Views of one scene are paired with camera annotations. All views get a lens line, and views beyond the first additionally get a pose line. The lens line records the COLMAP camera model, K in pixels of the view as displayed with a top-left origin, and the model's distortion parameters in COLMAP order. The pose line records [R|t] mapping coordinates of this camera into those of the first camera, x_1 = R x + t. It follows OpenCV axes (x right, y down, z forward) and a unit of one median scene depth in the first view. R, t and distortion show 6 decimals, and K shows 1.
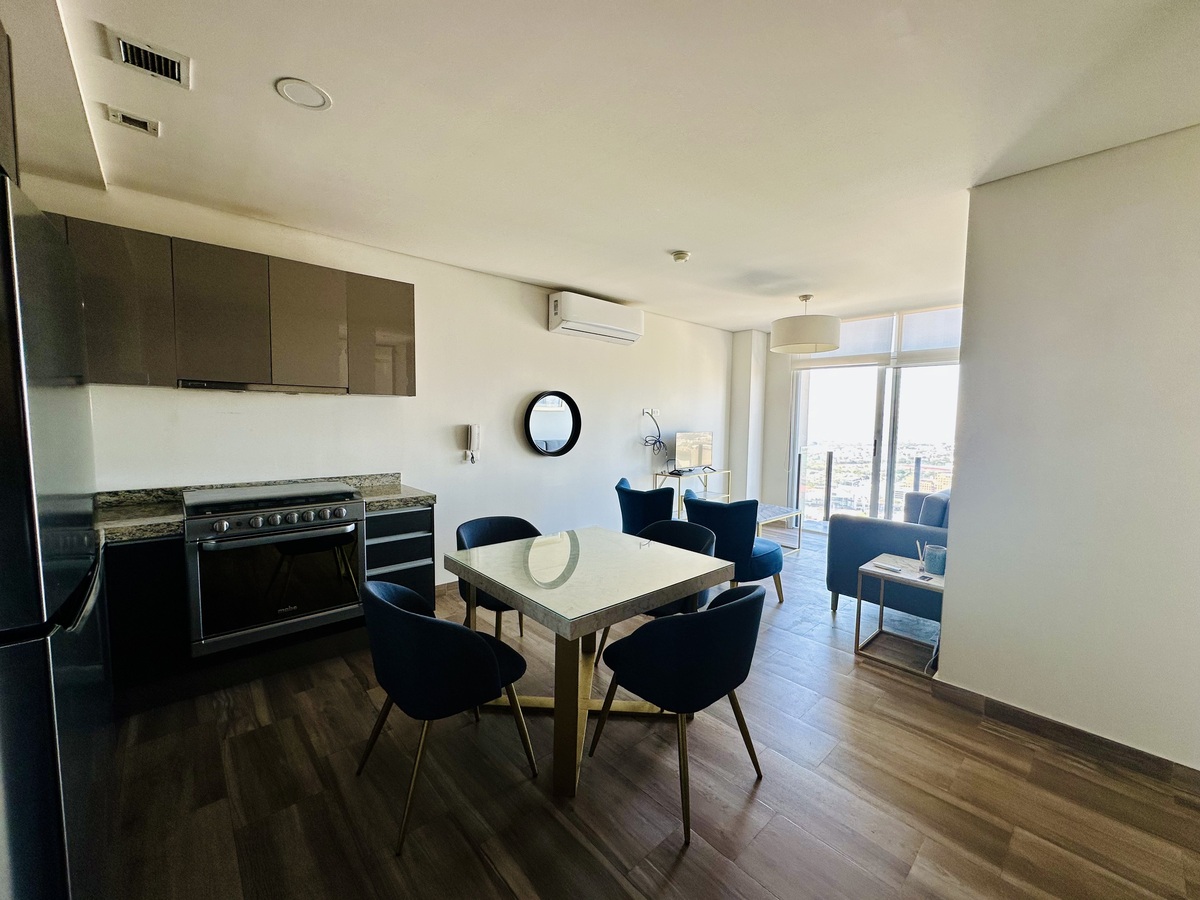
lens RADIAL K [[481.0, 0, 601.7], [0, 481.0, 447.8], [0, 0, 1]] dist [0.003797, 0.000235]
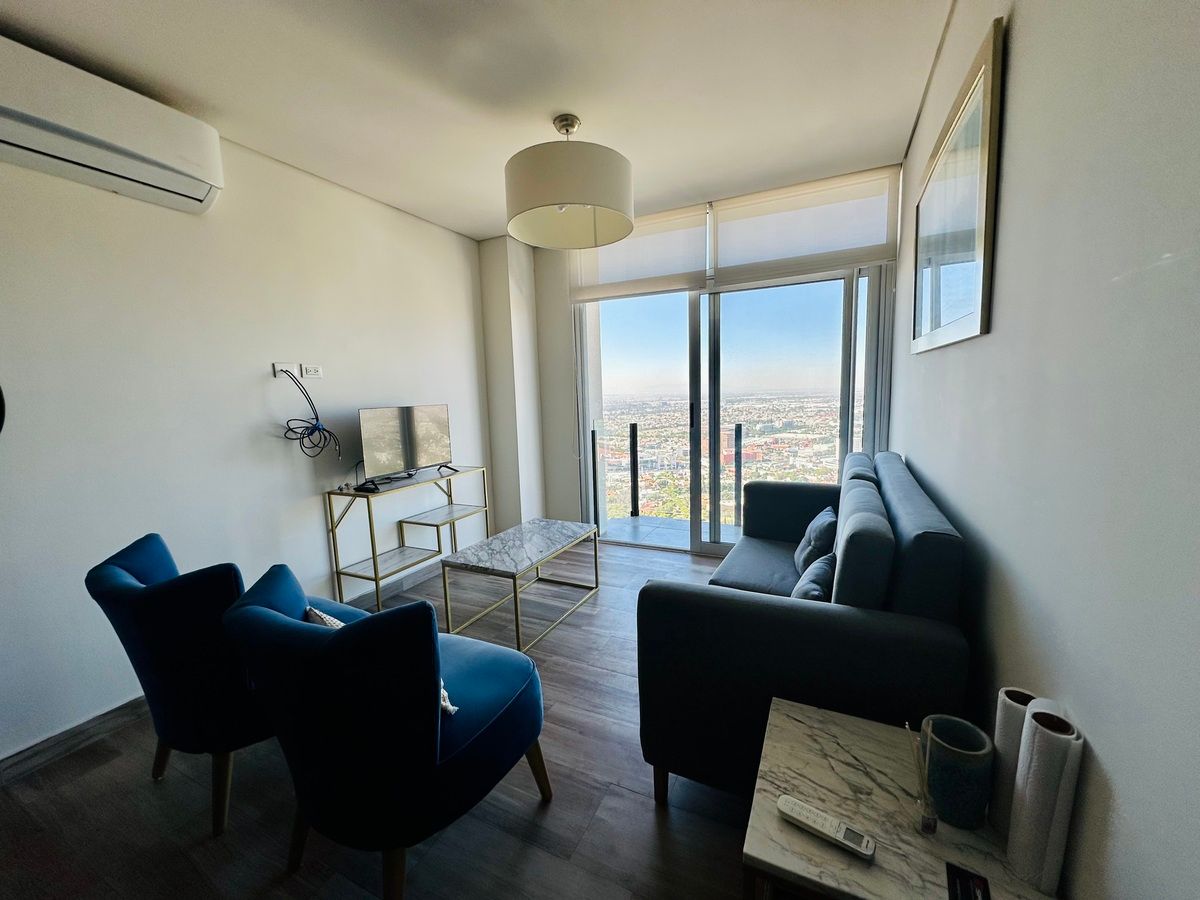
lens RADIAL K [[481.0, 0, 601.7], [0, 481.0, 447.8], [0, 0, 1]] dist [0.003797, 0.000235]
pose [[0.928840, -0.086318, 0.360286, 0.225306], [0.068459, 0.995721, 0.062067, -0.005050], [-0.364102, -0.032985, 0.930775, 0.463500]]
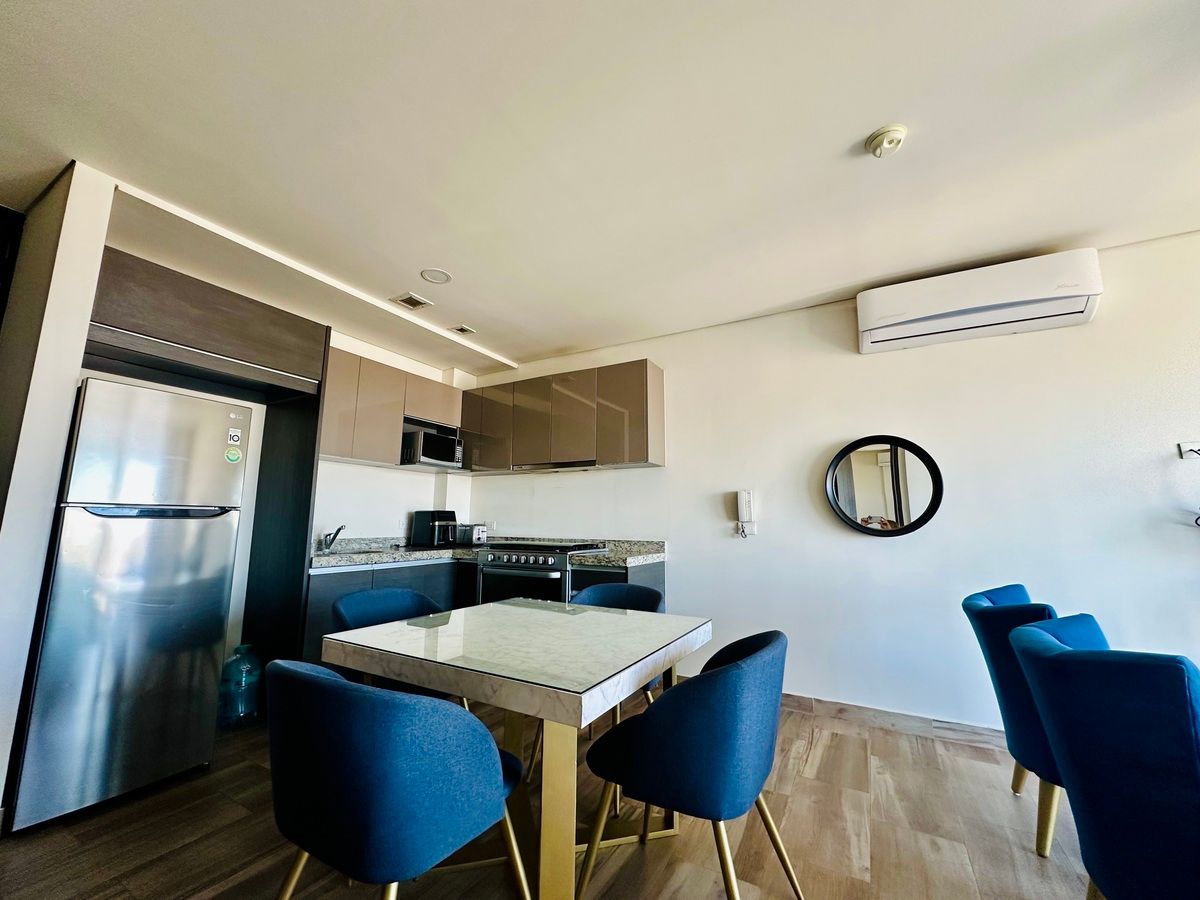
lens RADIAL K [[481.0, 0, 601.7], [0, 481.0, 447.8], [0, 0, 1]] dist [0.003797, 0.000235]
pose [[0.309315, -0.164455, -0.936631, 0.359936], [-0.065091, 0.978962, -0.193383, 0.044966], [0.948729, 0.120782, 0.292103, 0.401130]]
